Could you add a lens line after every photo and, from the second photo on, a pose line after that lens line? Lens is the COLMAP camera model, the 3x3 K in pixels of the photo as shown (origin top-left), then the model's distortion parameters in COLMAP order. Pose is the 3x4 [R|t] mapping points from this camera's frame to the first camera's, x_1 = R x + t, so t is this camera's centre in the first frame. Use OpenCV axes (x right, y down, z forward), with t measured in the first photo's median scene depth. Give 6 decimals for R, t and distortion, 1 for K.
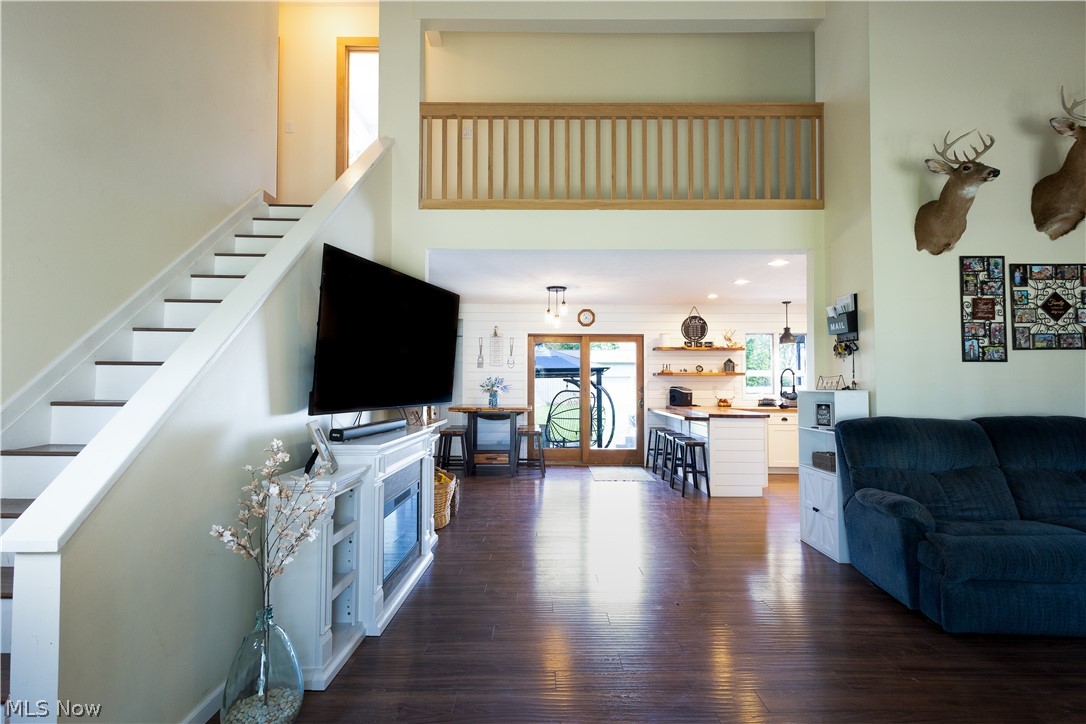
lens RADIAL K [[501.1, 0, 548.8], [0, 501.1, 369.6], [0, 0, 1]] dist [0.002182, 0.003224]
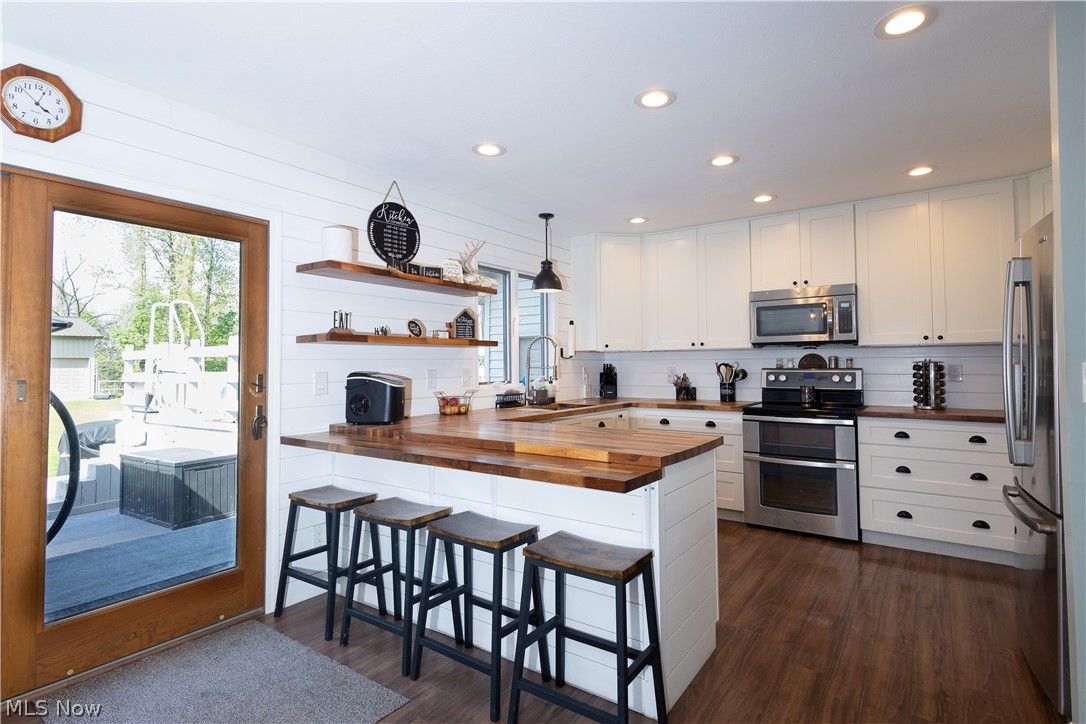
lens RADIAL K [[528.4, 0, 559.6], [0, 528.4, 350.1], [0, 0, 1]] dist [0.001641, 0.000685]
pose [[0.565532, 0.015613, 0.824579, 0.012805], [-0.013684, 0.999861, -0.009547, 0.034931], [-0.824613, -0.005885, 0.565667, 1.216810]]
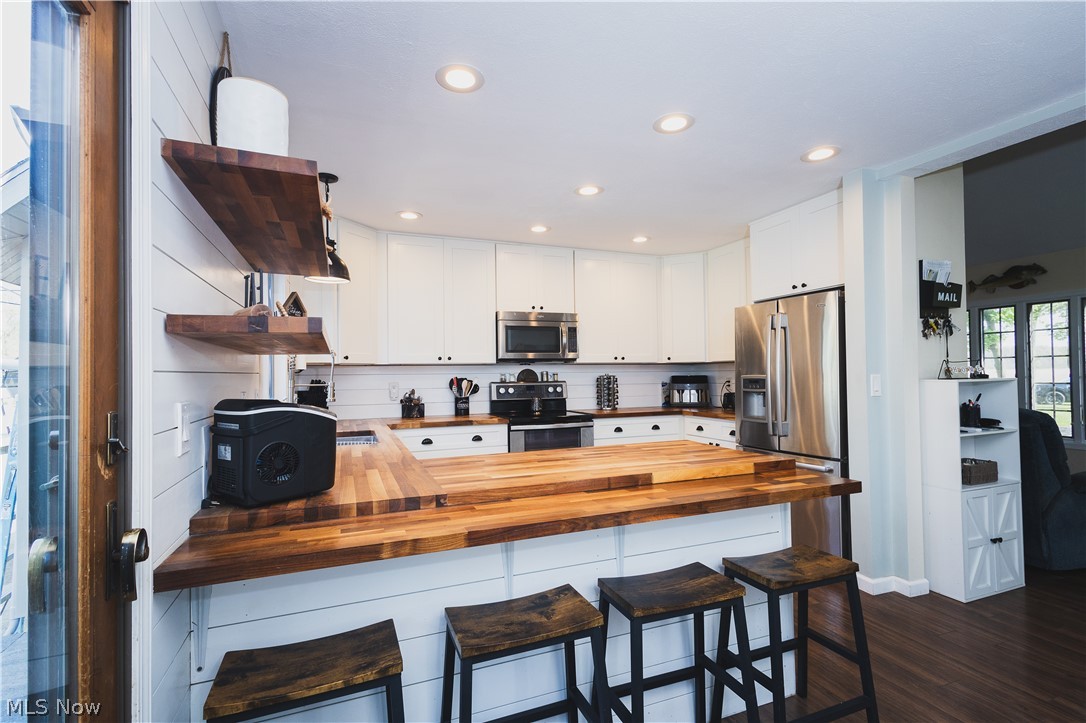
lens RADIAL K [[501.1, 0, 539.2], [0, 501.1, 365.4], [0, 0, 1]] dist [0.002182, 0.003224]
pose [[-0.367714, 0.020426, 0.929715, 0.079687], [-0.013224, 0.999543, -0.027190, 0.048370], [-0.929845, -0.022292, -0.367276, 1.823804]]
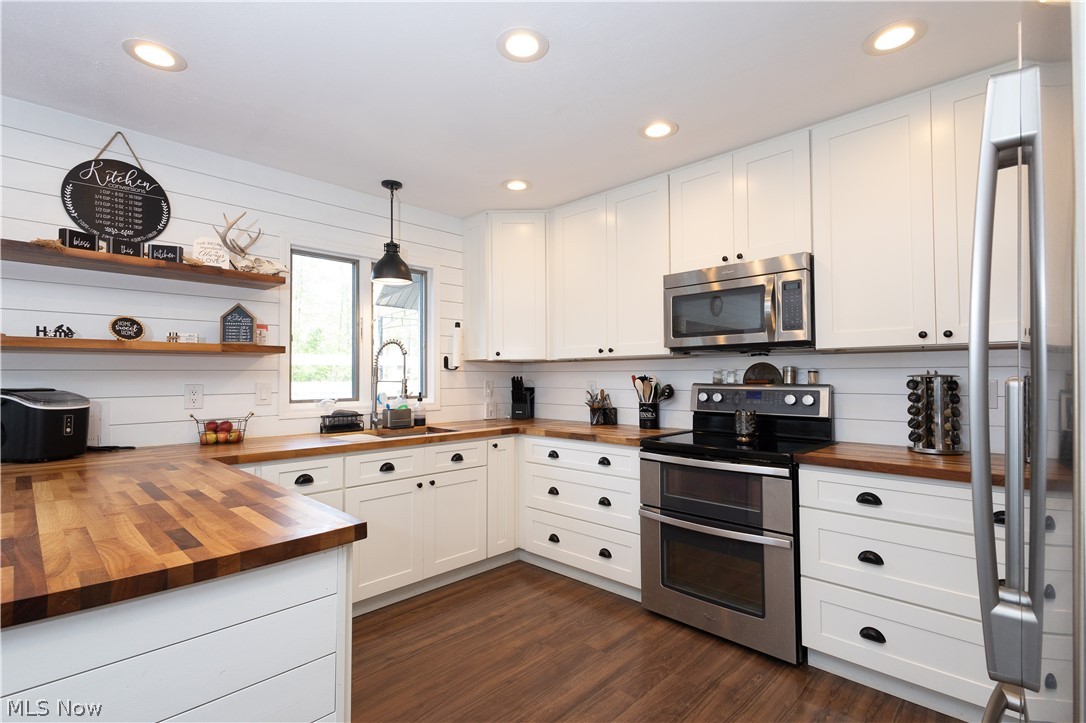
lens RADIAL K [[501.1, 0, 537.6], [0, 501.1, 366.2], [0, 0, 1]] dist [0.002182, 0.003224]
pose [[0.699189, 0.009695, 0.714871, 0.478365], [-0.013403, 0.999910, -0.000451, 0.034154], [-0.714811, -0.009266, 0.699256, 1.132889]]
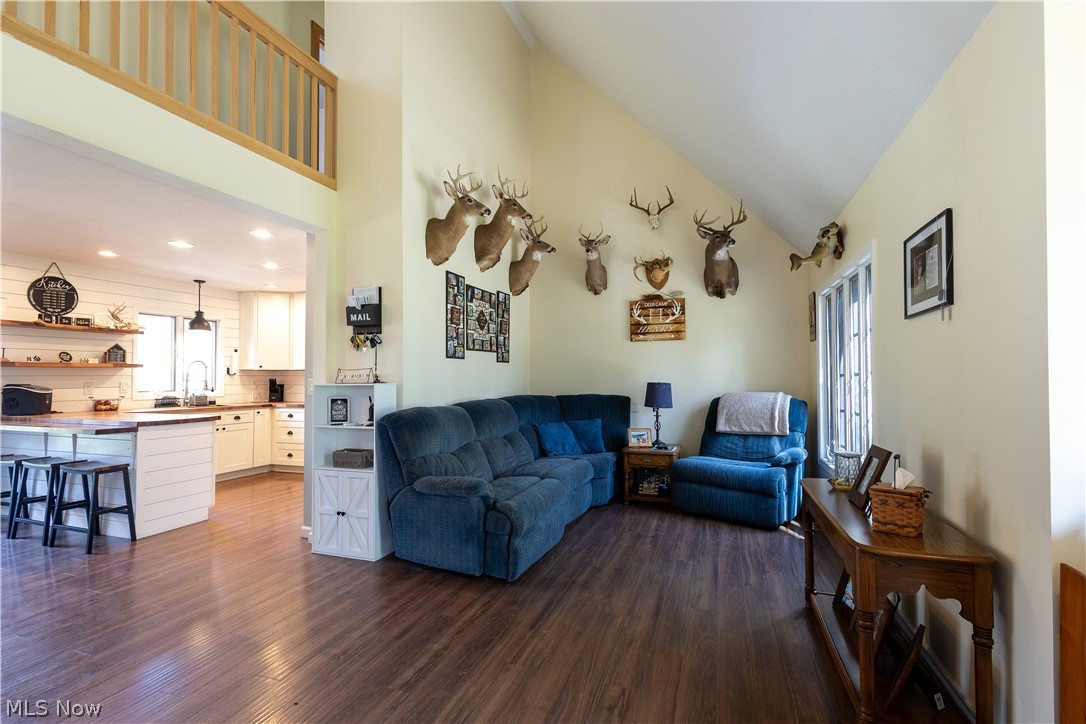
lens RADIAL K [[501.1, 0, 538.8], [0, 501.1, 364.5], [0, 0, 1]] dist [0.002182, 0.003224]
pose [[0.345796, 0.018835, 0.938121, -0.204101], [-0.018714, 0.999738, -0.013174, 0.010252], [-0.938123, -0.013000, 0.346058, 0.332383]]
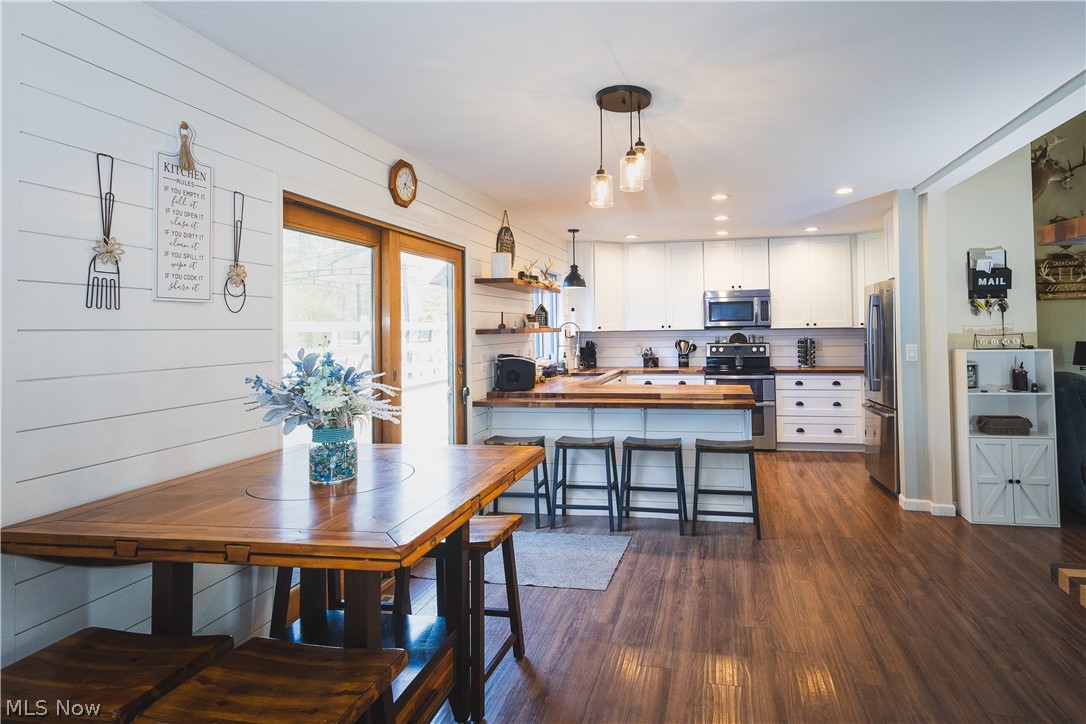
lens RADIAL K [[579.2, 0, 609.8], [0, 579.2, 321.8], [0, 0, 1]] dist [0.004655, -0.000104]
pose [[0.187329, 0.006104, 0.982278, -0.620180], [-0.010205, 0.999939, -0.004267, 0.001801], [-0.982244, -0.009224, 0.187380, 1.459583]]
